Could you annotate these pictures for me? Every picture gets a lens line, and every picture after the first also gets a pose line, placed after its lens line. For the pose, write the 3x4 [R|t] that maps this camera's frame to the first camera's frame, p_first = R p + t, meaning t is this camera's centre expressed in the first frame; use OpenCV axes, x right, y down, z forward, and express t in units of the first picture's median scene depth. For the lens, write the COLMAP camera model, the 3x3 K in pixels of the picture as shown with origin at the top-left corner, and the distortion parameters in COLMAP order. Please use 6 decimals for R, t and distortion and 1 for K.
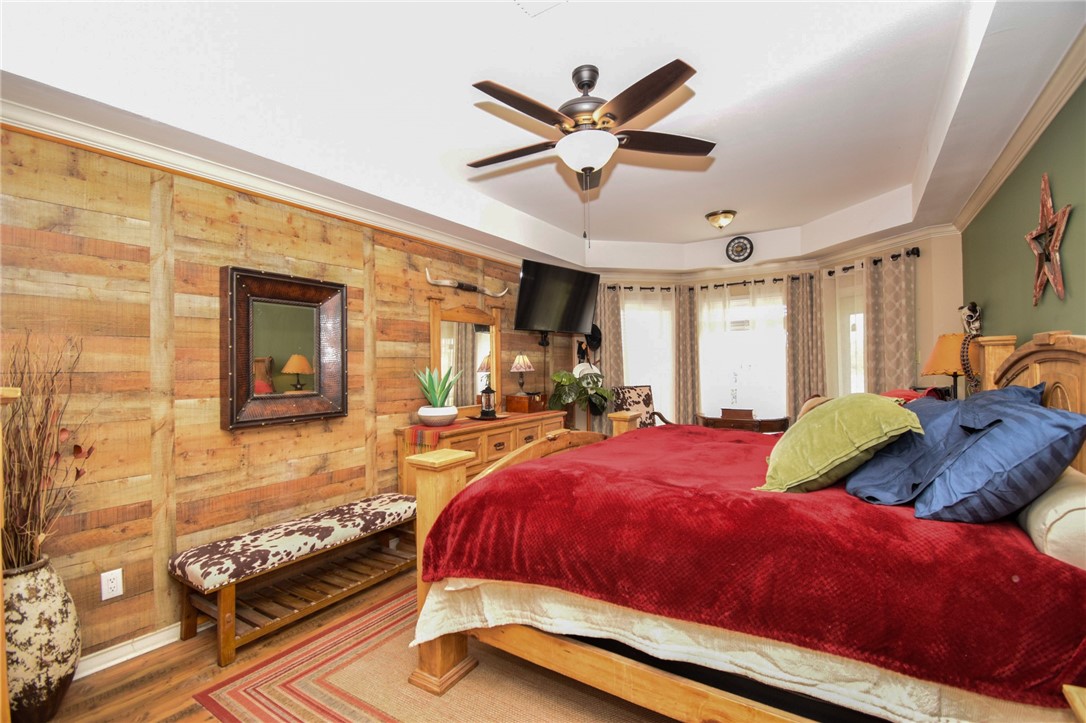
lens RADIAL K [[471.7, 0, 553.7], [0, 471.7, 362.1], [0, 0, 1]] dist [0.015653, -0.019430]
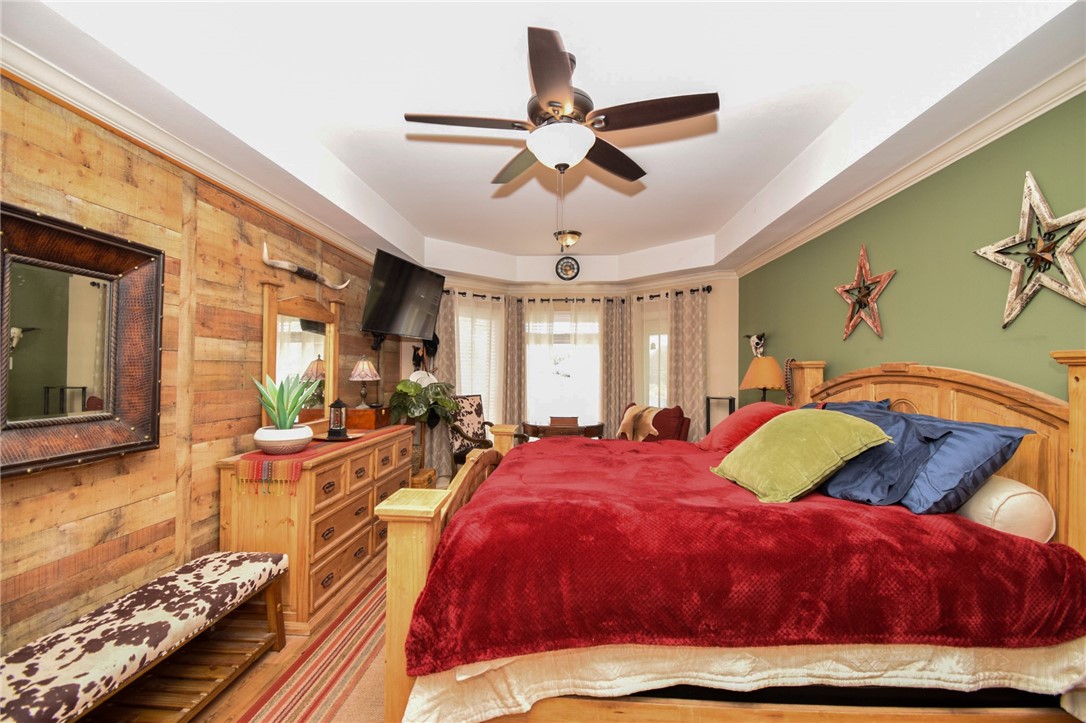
lens RADIAL K [[471.7, 0, 553.7], [0, 471.7, 362.1], [0, 0, 1]] dist [0.015653, -0.019430]
pose [[0.878816, 0.031410, 0.476126, -0.246347], [-0.025066, 0.999492, -0.019671, -0.006894], [-0.476502, 0.005352, 0.879157, 0.136755]]
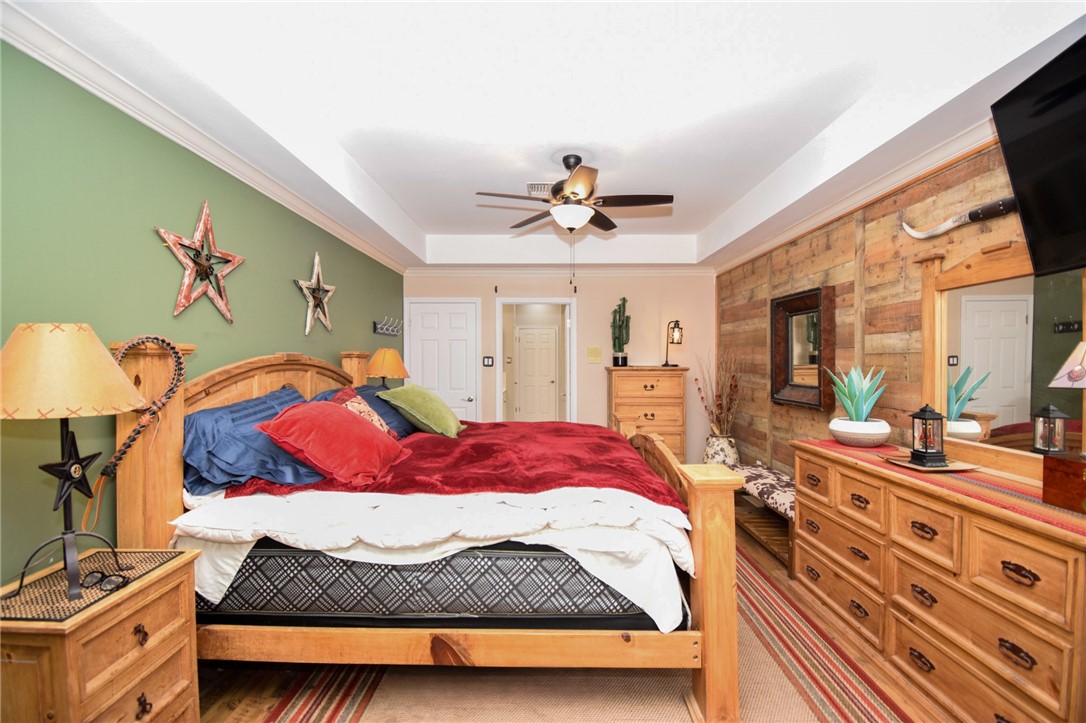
lens RADIAL K [[471.7, 0, 553.7], [0, 471.7, 362.1], [0, 0, 1]] dist [0.015653, -0.019430]
pose [[-0.849524, 0.021906, -0.527094, 0.594291], [0.020641, 0.999753, 0.008281, -0.014211], [0.527145, -0.003844, -0.849766, 1.475789]]
